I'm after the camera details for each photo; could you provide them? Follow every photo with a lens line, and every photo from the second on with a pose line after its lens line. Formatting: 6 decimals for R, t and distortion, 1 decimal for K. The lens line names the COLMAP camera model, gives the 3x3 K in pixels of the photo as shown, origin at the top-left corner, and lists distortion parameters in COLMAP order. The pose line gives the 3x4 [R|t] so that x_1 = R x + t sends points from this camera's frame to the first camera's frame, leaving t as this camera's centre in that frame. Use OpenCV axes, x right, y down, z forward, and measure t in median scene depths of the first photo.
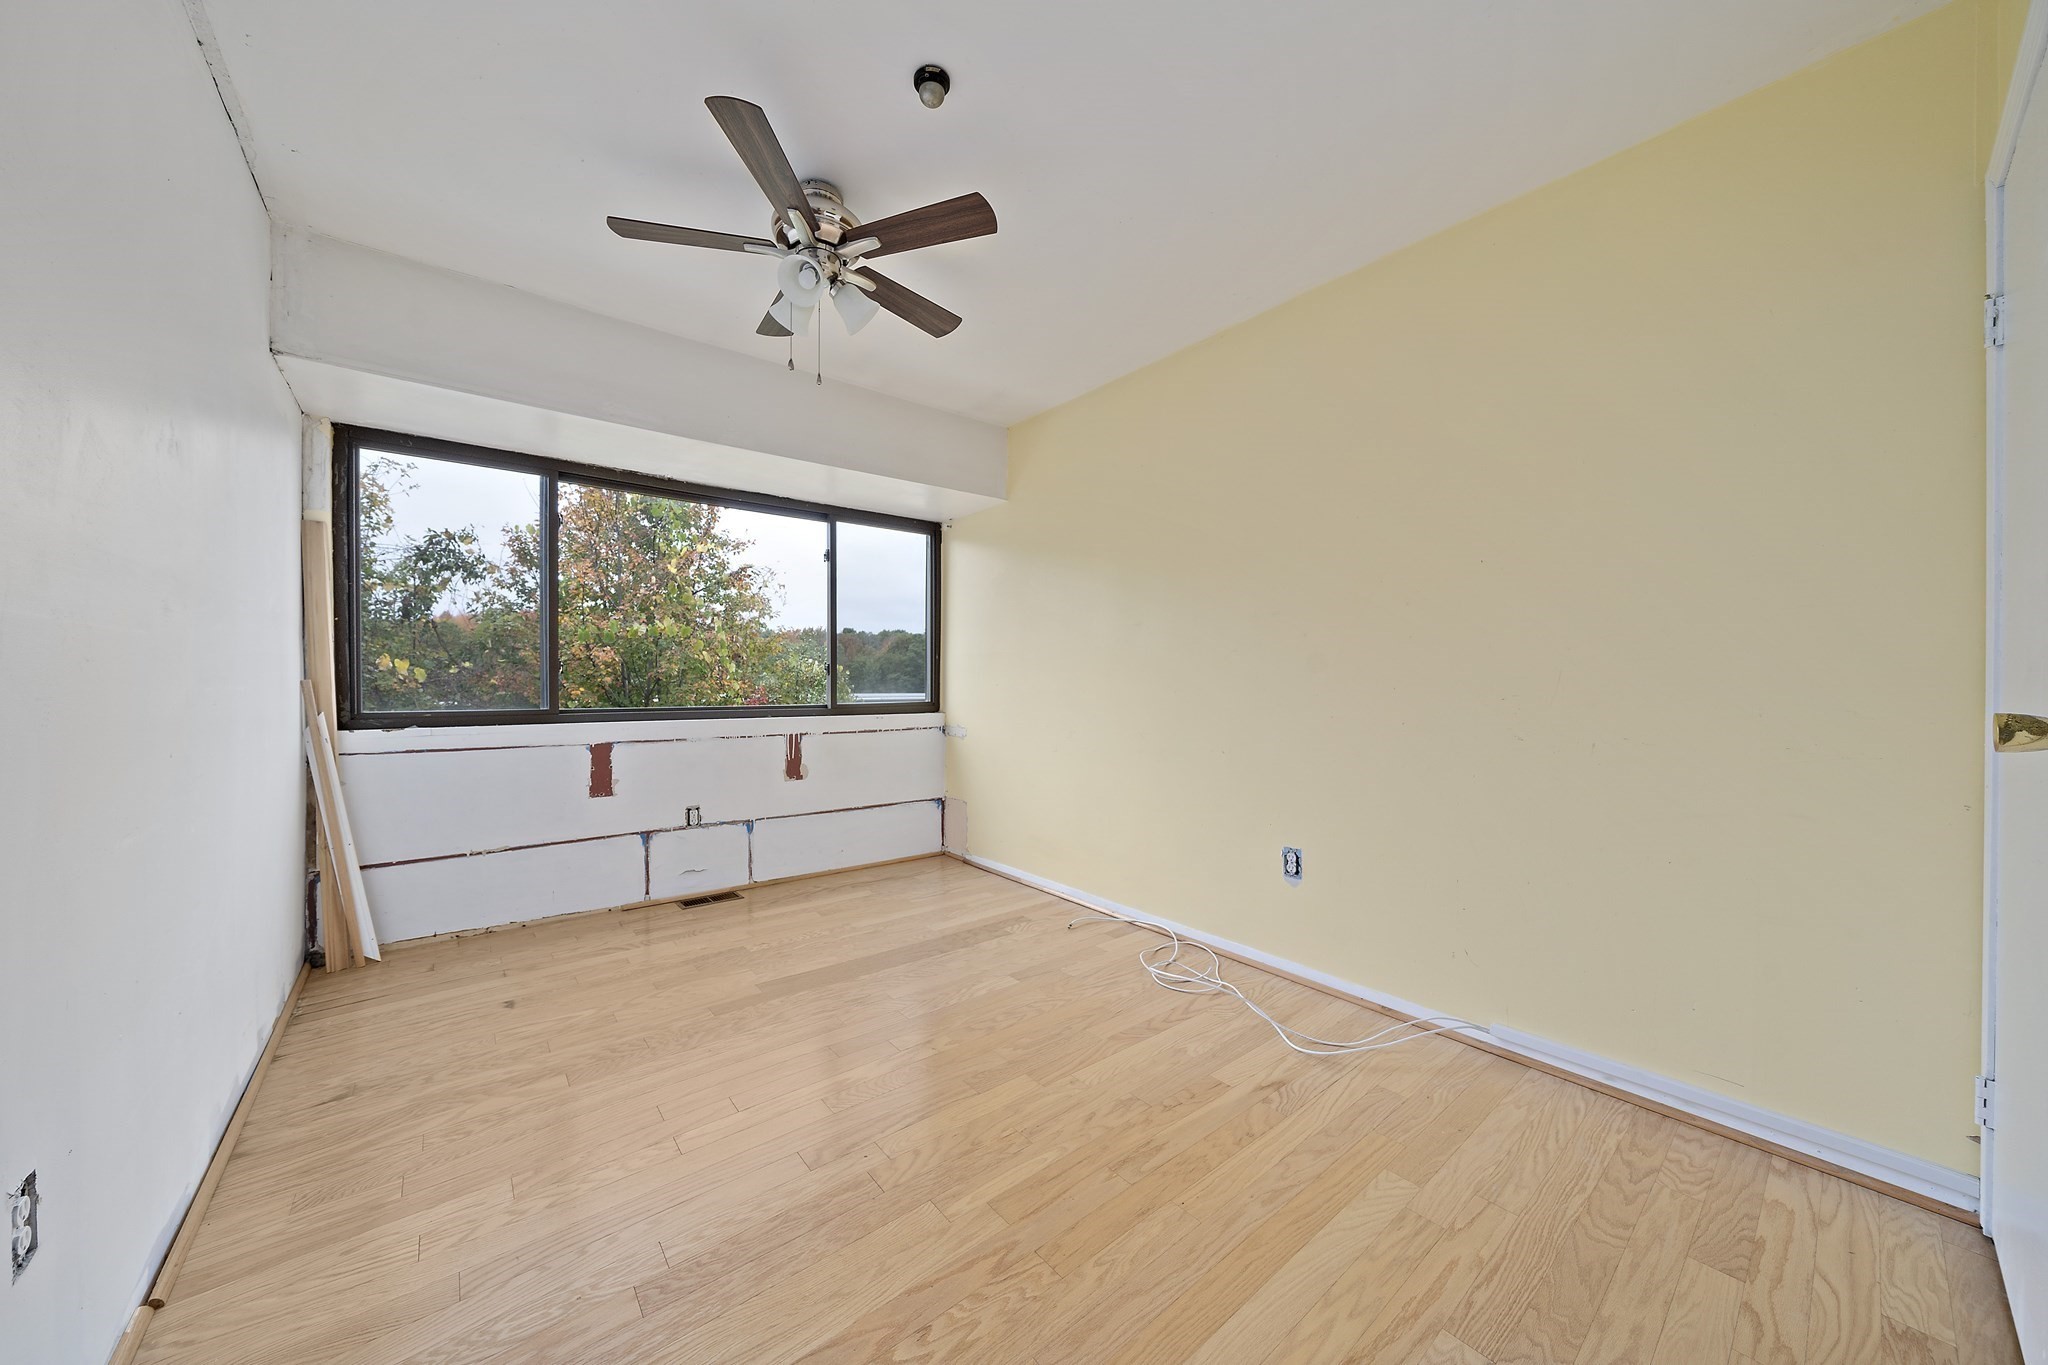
lens RADIAL K [[710.0, 0, 1032.5], [0, 710.0, 679.1], [0, 0, 1]] dist [-0.000783, -0.000037]
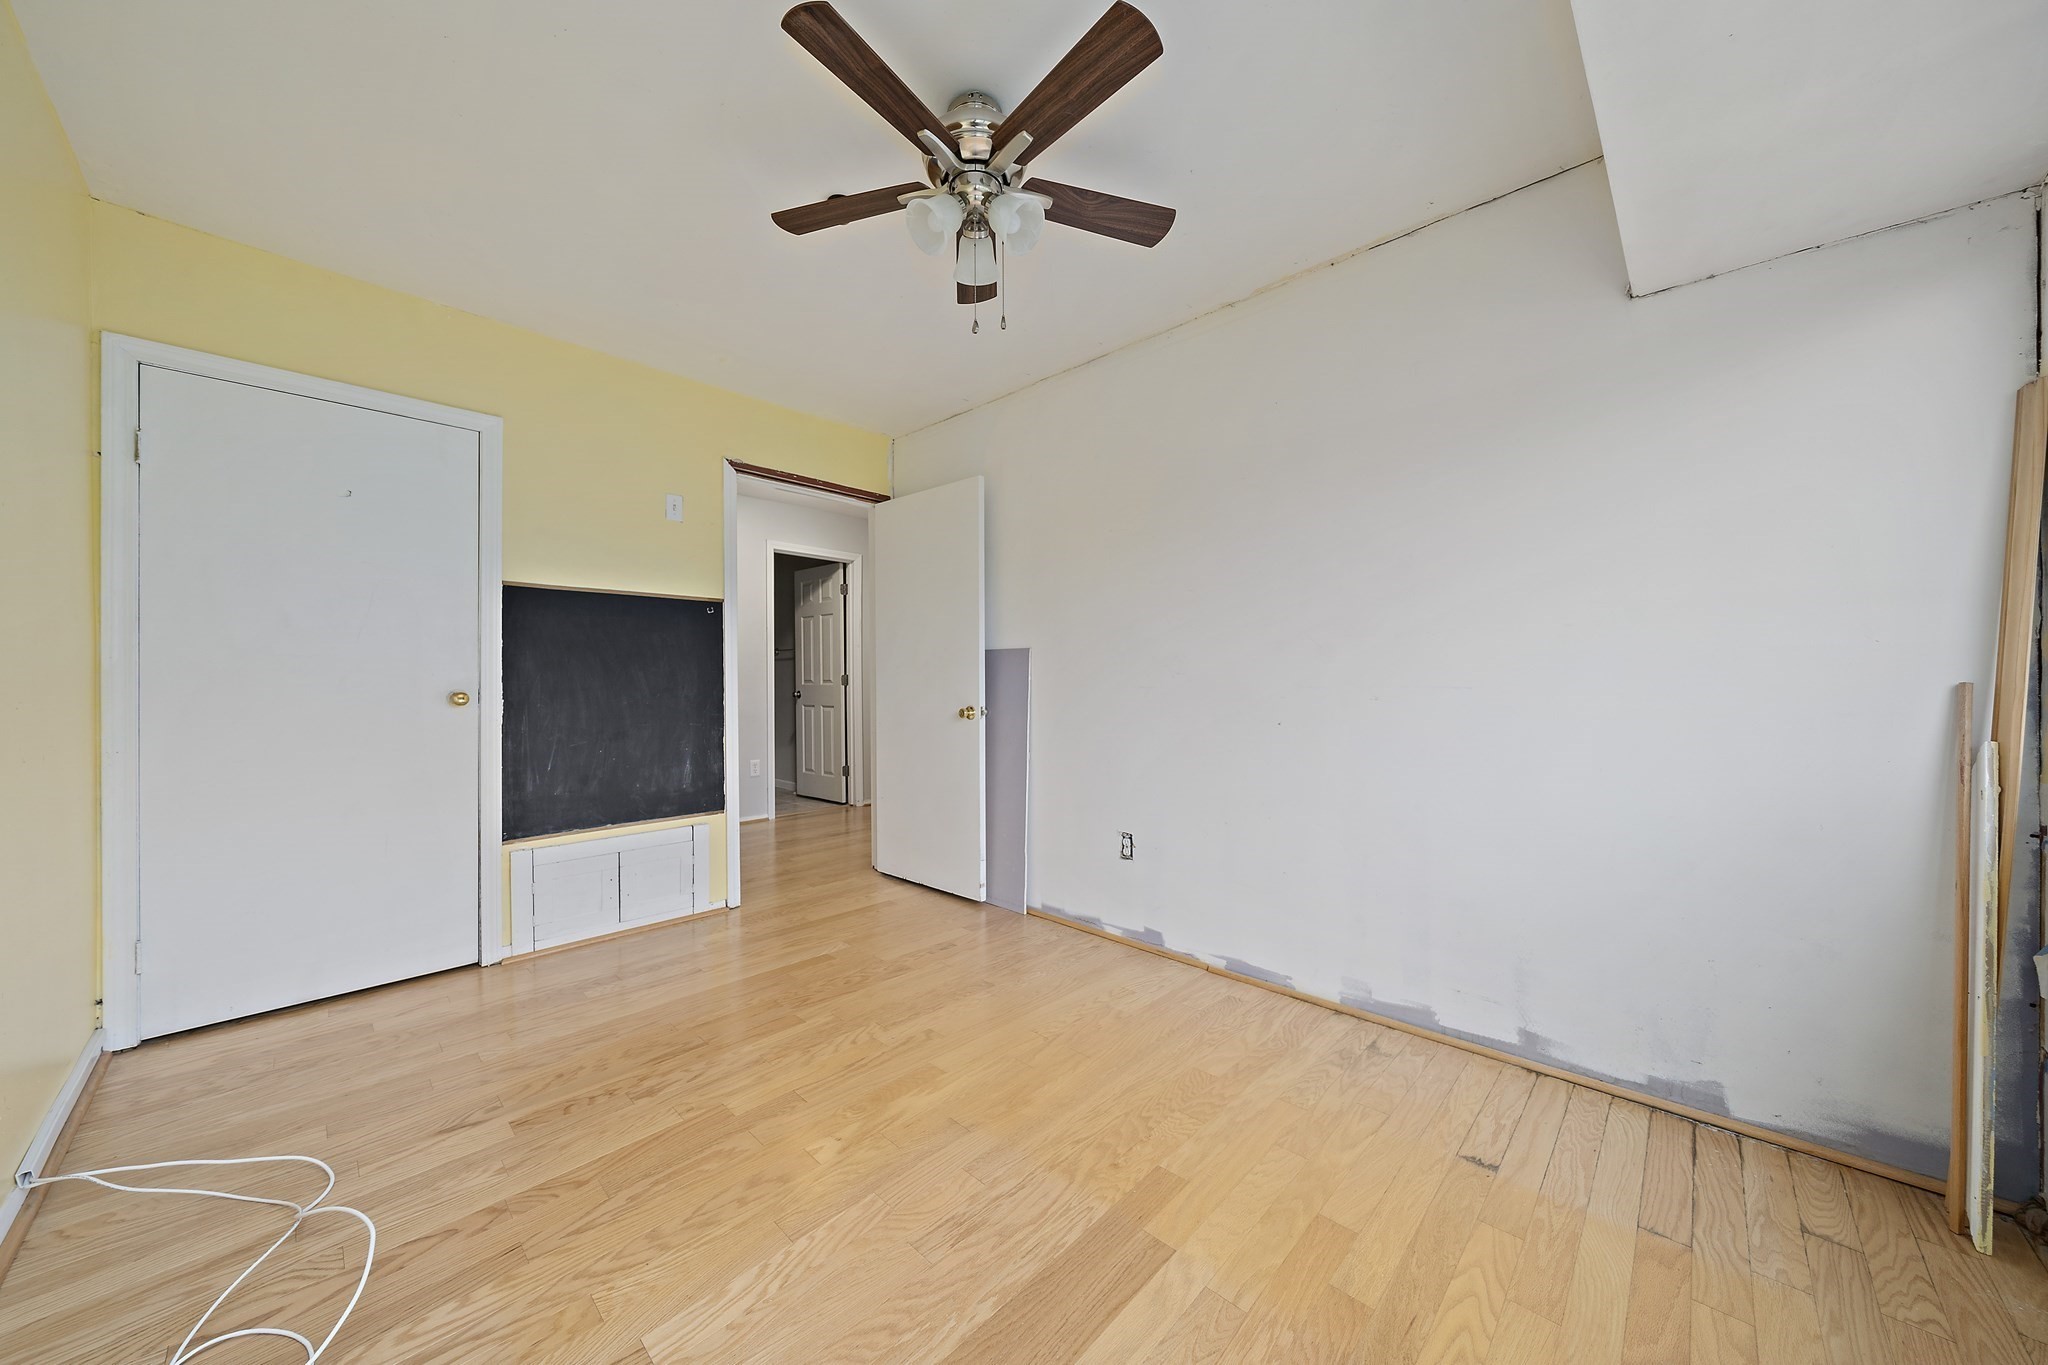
lens RADIAL K [[710.0, 0, 1032.5], [0, 710.0, 679.1], [0, 0, 1]] dist [-0.000783, -0.000037]
pose [[-0.993621, 0.000108, -0.112775, -0.286680], [0.000539, 0.999993, -0.003789, 0.001309], [0.112774, -0.003826, -0.993613, 1.957963]]
